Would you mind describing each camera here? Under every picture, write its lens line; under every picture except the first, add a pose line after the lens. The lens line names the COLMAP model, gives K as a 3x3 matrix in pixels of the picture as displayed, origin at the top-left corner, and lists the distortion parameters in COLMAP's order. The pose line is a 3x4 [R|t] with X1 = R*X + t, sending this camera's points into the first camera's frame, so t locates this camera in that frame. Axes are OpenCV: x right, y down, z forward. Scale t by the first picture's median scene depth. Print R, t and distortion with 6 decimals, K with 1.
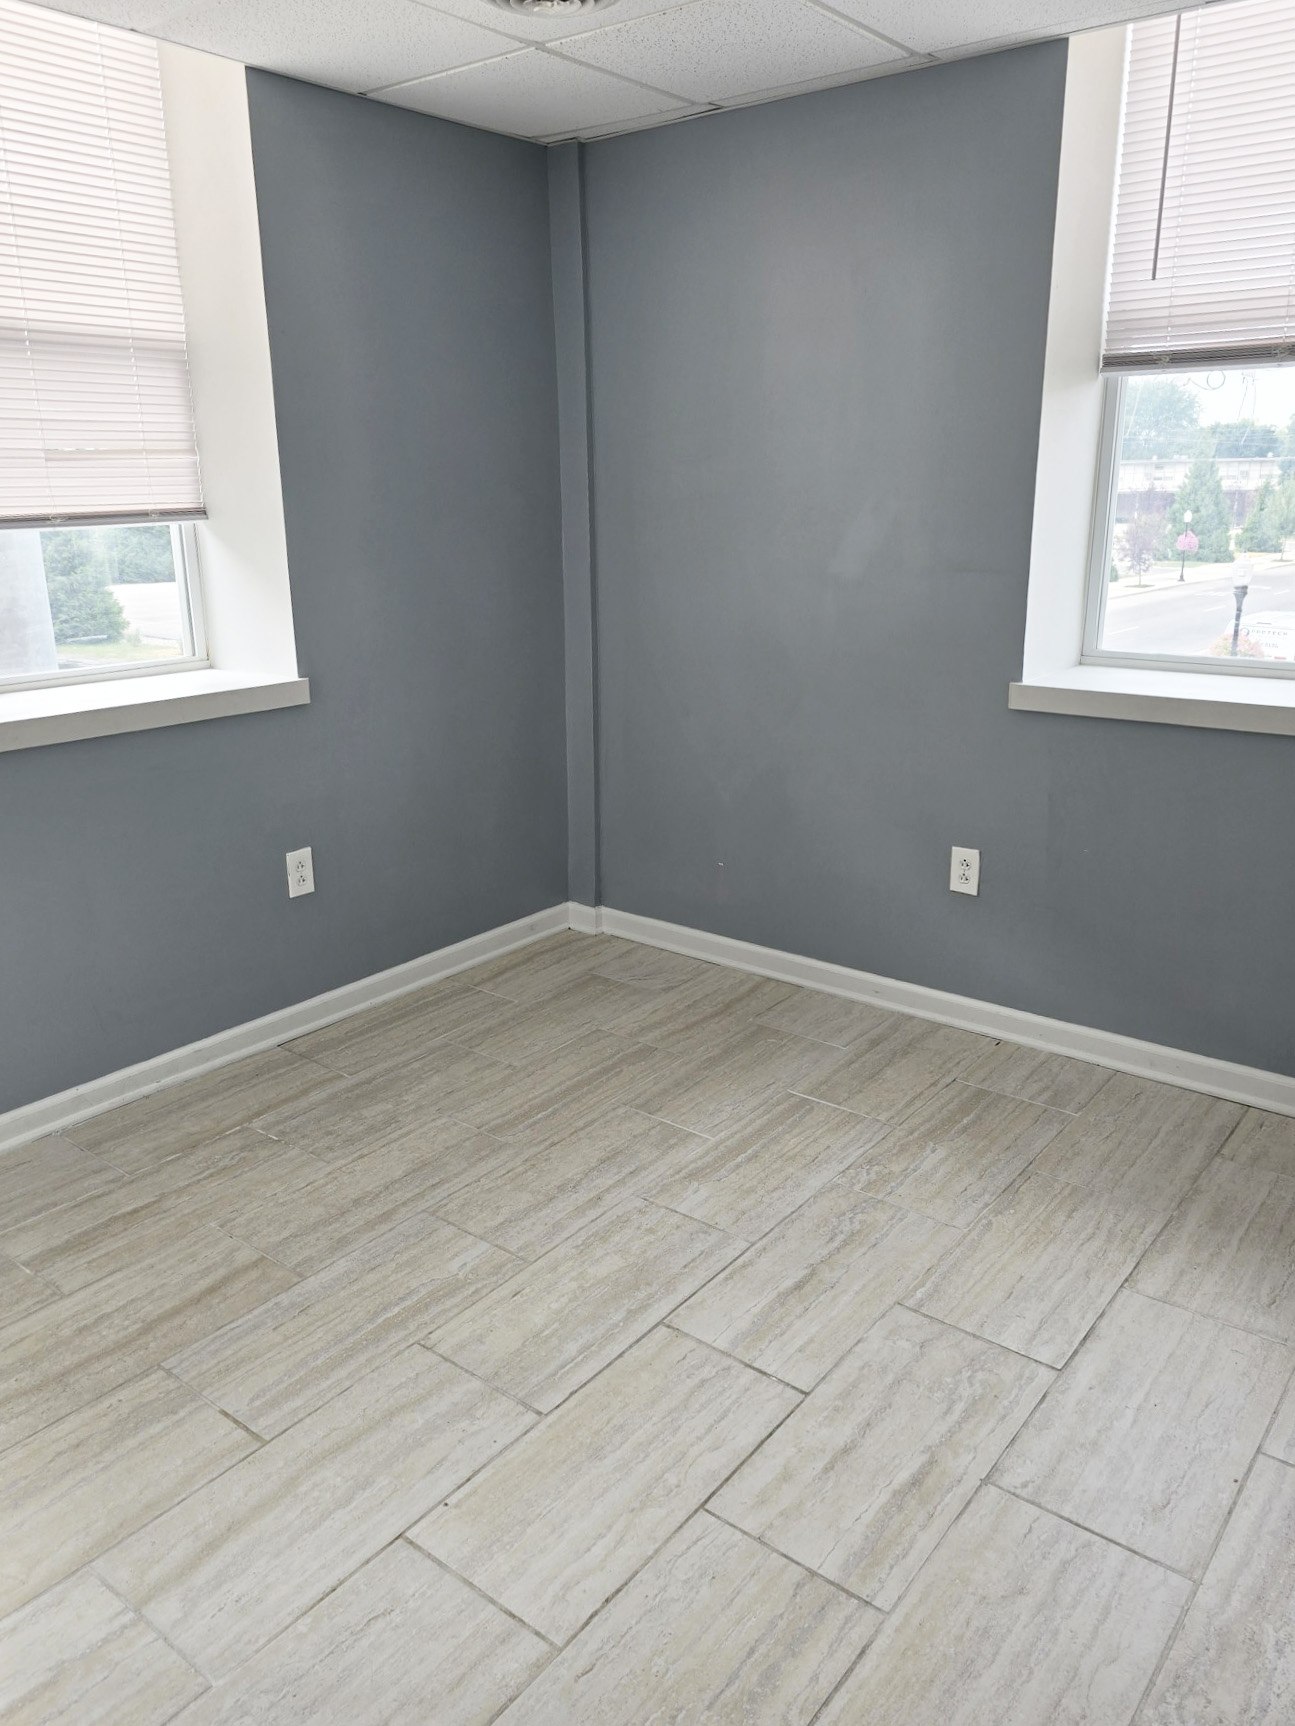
lens RADIAL K [[1265.0, 0, 658.6], [0, 1265.0, 868.3], [0, 0, 1]] dist [0.047068, -0.041110]
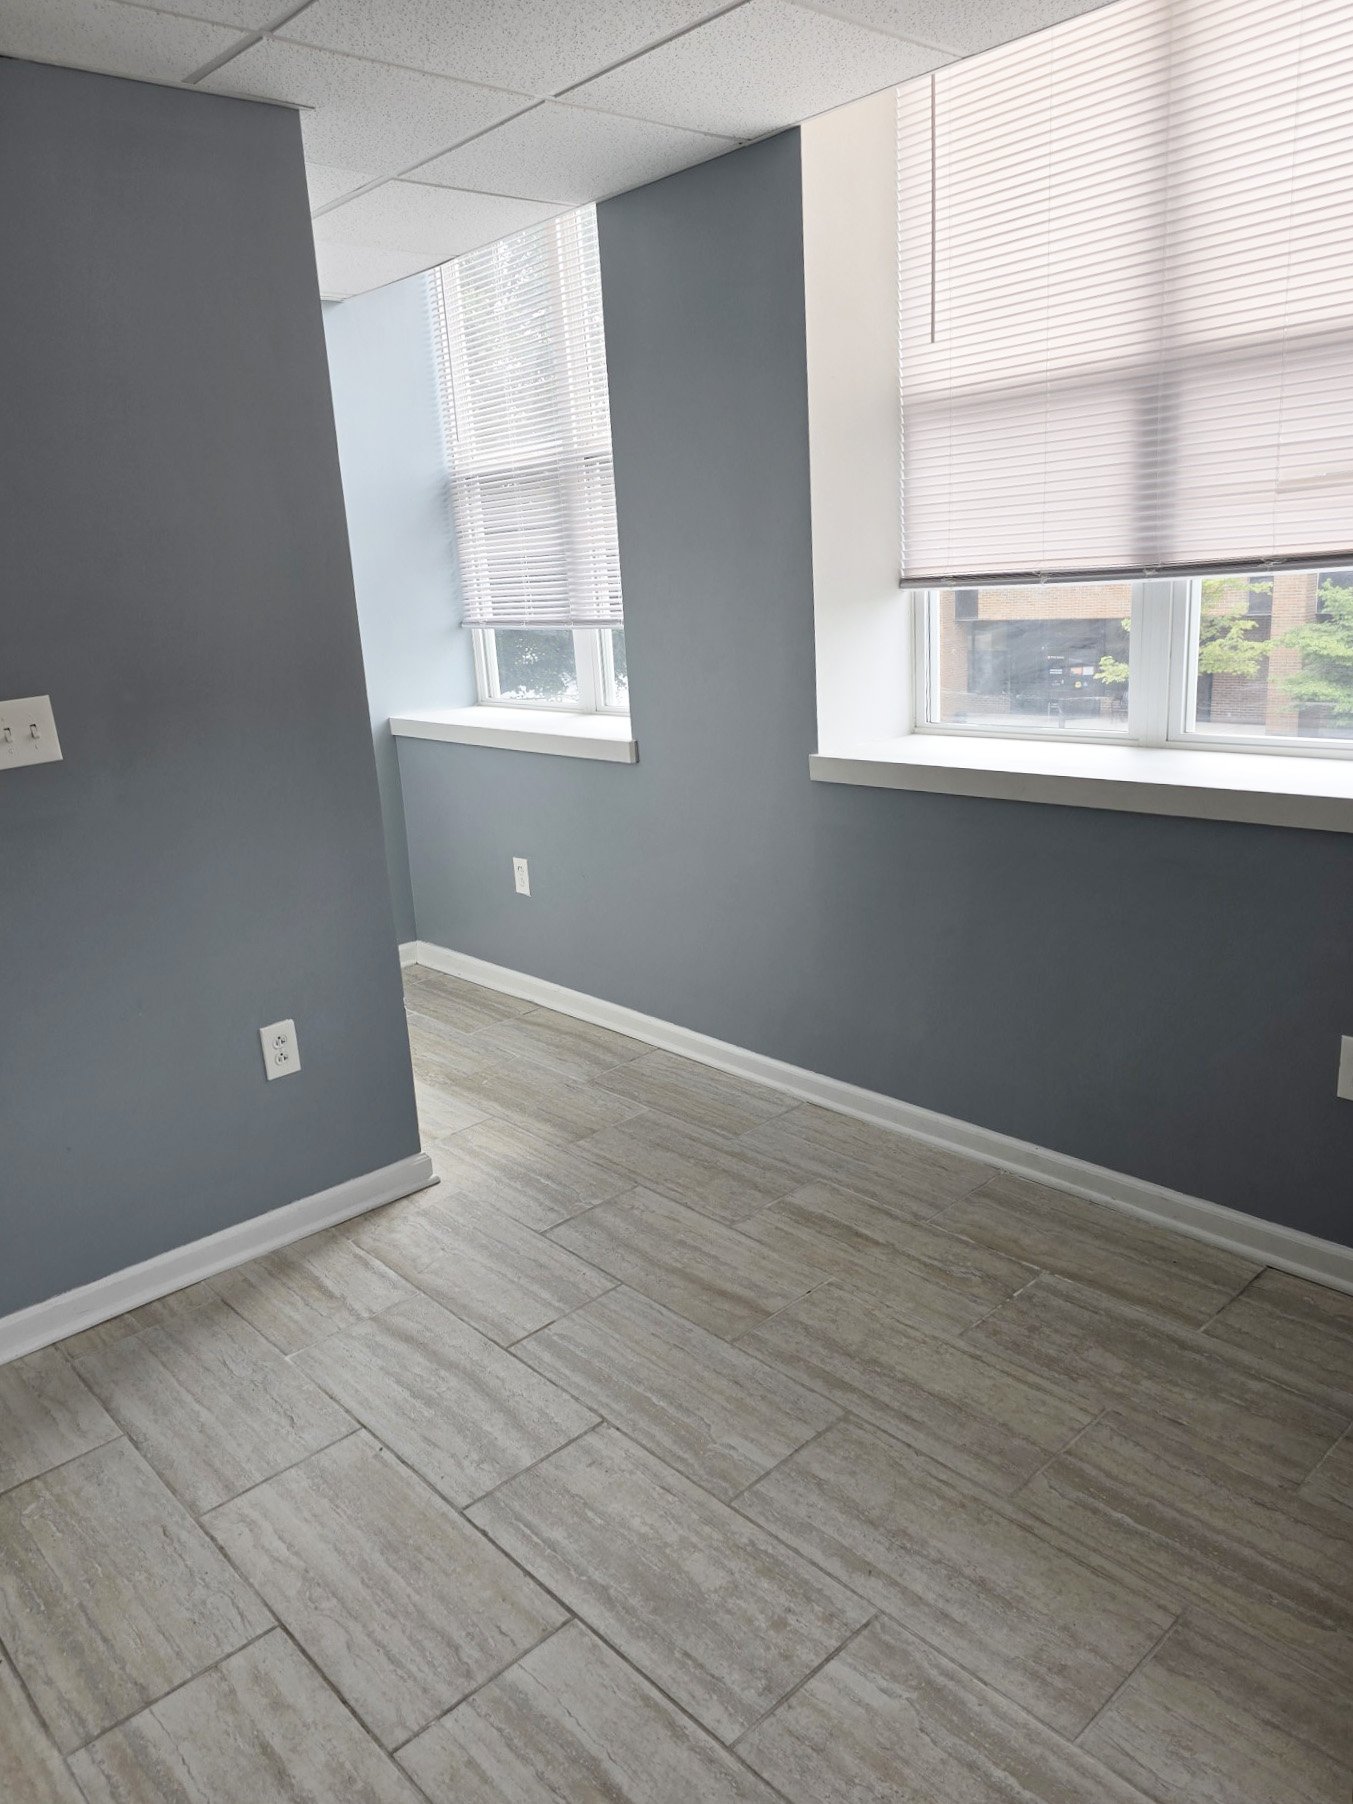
lens RADIAL K [[1322.2, 0, 676.5], [0, 1322.2, 898.1], [0, 0, 1]] dist [0.047068, -0.041110]
pose [[-0.175679, 0.265885, -0.947862, 0.642960], [-0.223135, 0.927023, 0.301395, -0.315996], [0.958826, 0.264450, -0.103530, 0.995727]]
